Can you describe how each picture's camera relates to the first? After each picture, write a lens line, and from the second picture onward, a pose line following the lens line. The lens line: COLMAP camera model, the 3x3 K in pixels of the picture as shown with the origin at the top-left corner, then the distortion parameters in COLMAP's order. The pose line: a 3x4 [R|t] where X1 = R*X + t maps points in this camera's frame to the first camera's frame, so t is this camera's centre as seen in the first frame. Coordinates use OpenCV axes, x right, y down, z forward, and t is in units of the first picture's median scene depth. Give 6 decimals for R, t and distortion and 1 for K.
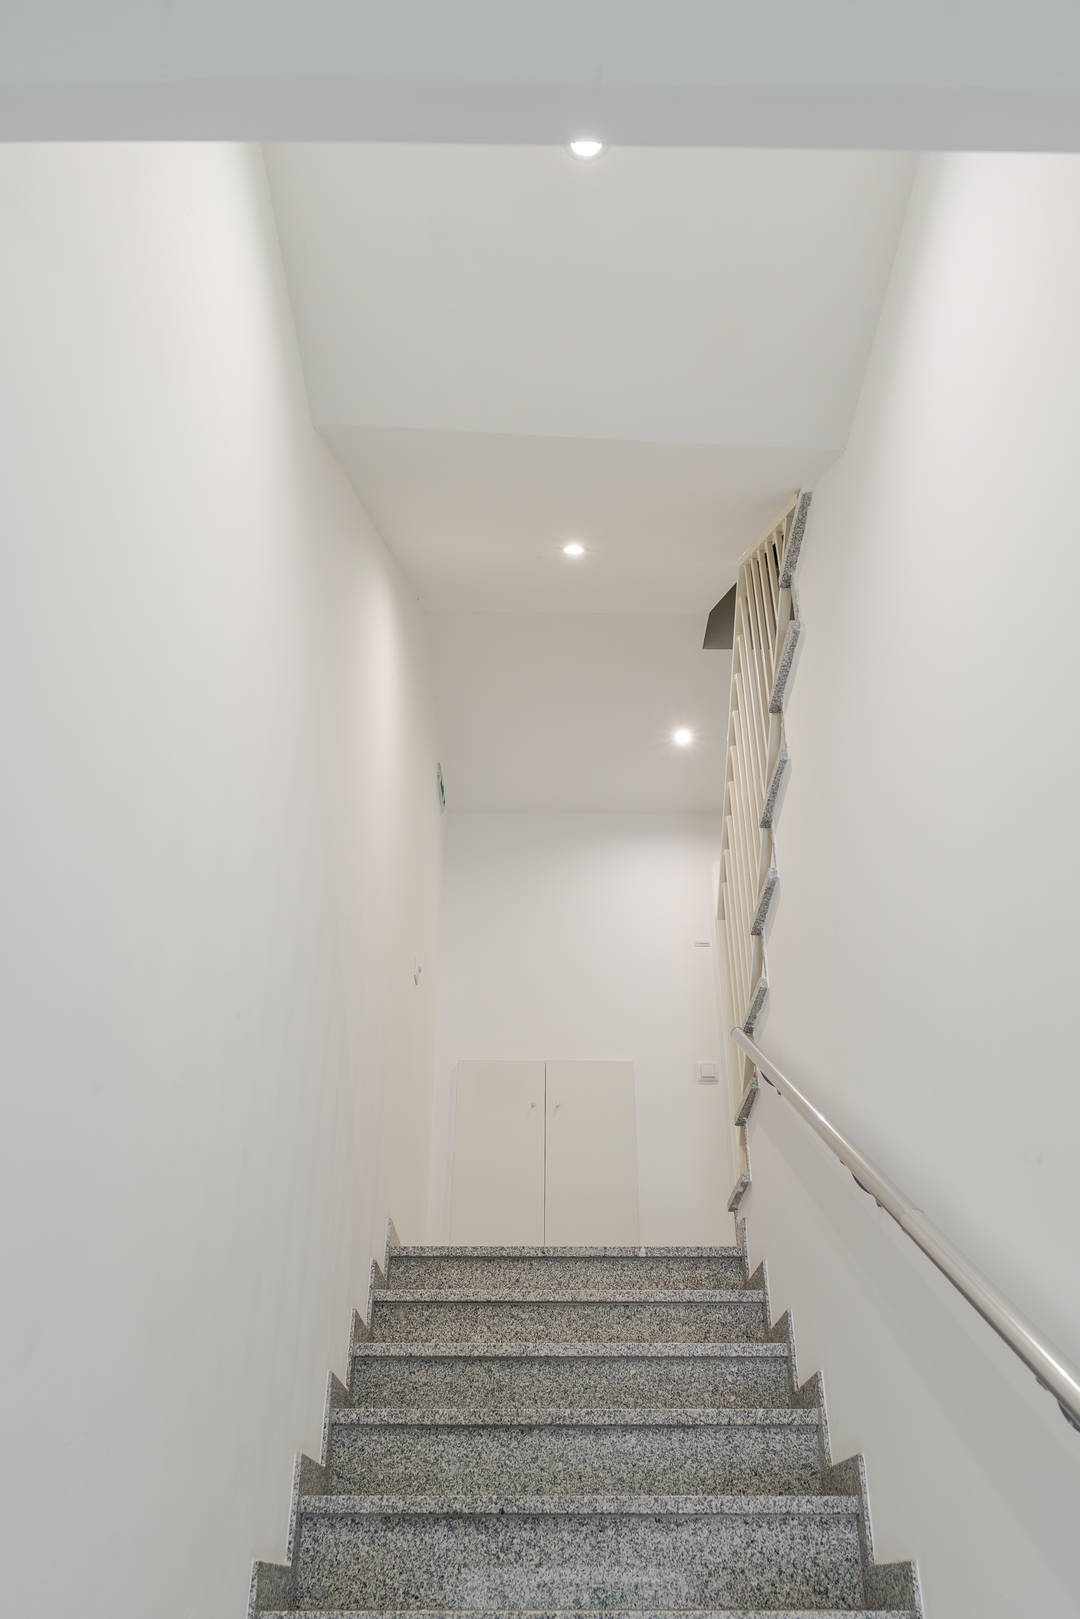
lens RADIAL K [[1153.3, 0, 544.5], [0, 1153.3, 814.0], [0, 0, 1]] dist [-0.004303, 0.000311]
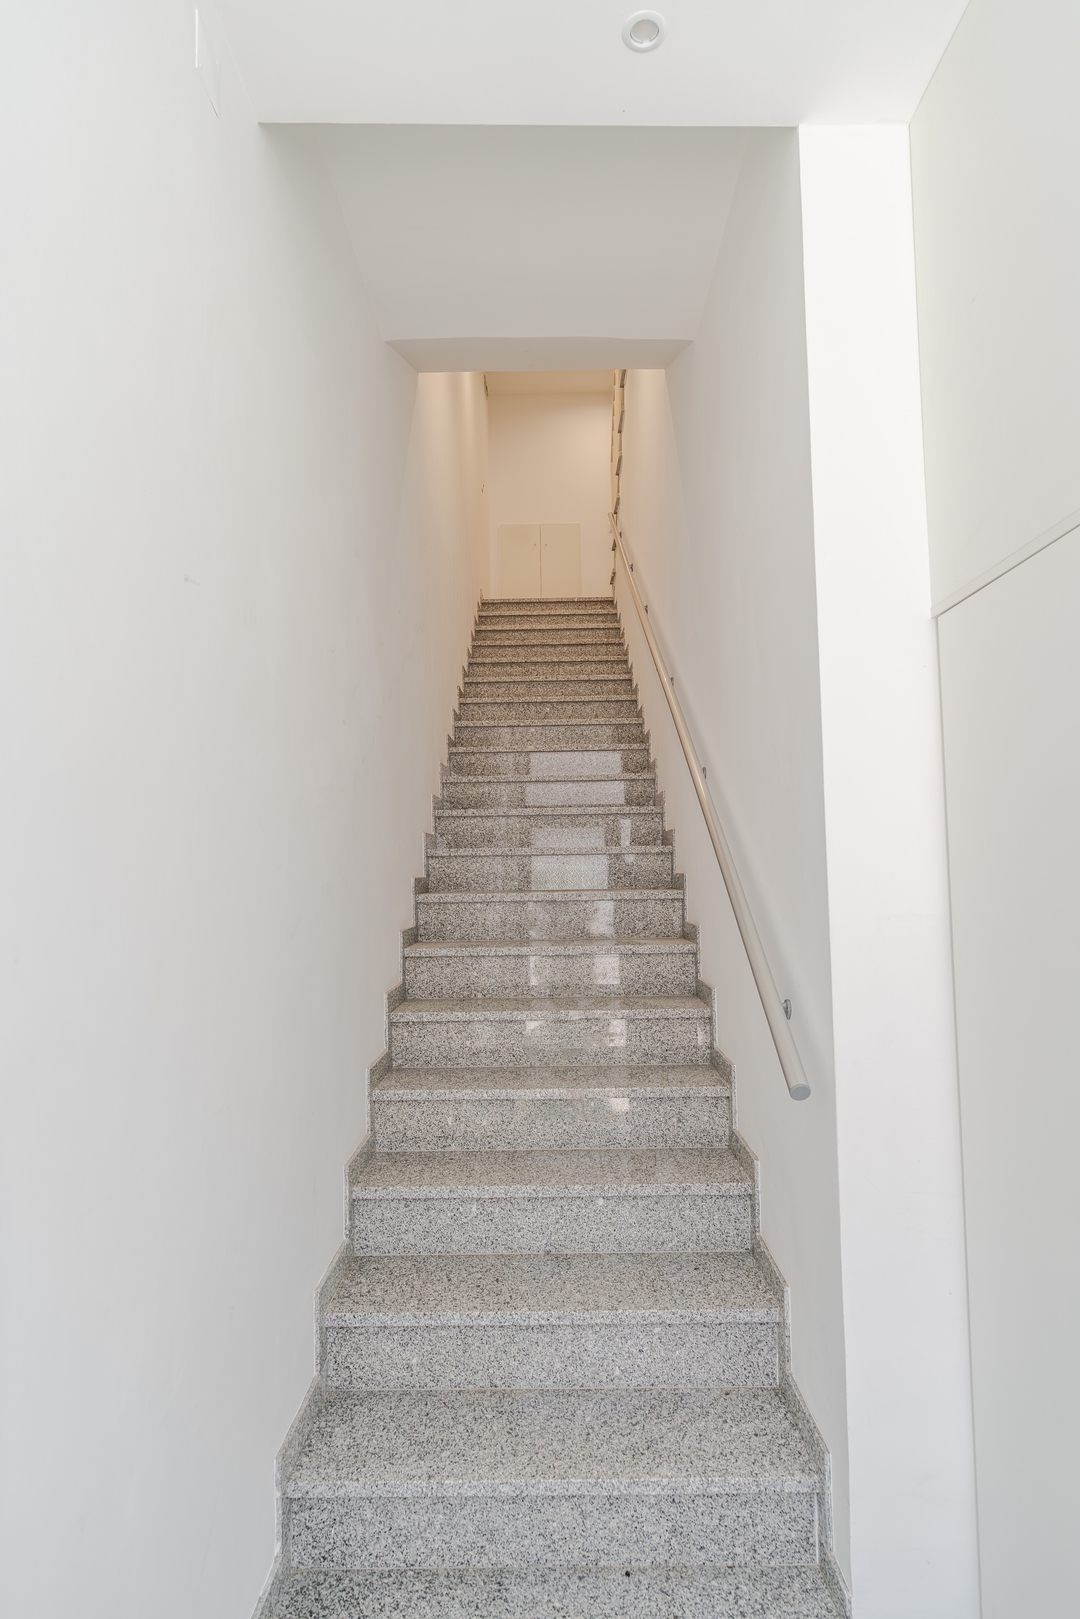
lens RADIAL K [[888.4, 0, 545.6], [0, 888.4, 816.0], [0, 0, 1]] dist [0.003934, 0.000131]
pose [[0.999831, -0.015022, -0.010622, 0.032480], [0.018351, 0.855472, 0.517524, -0.283745], [0.001312, -0.517631, 0.855603, -1.128683]]
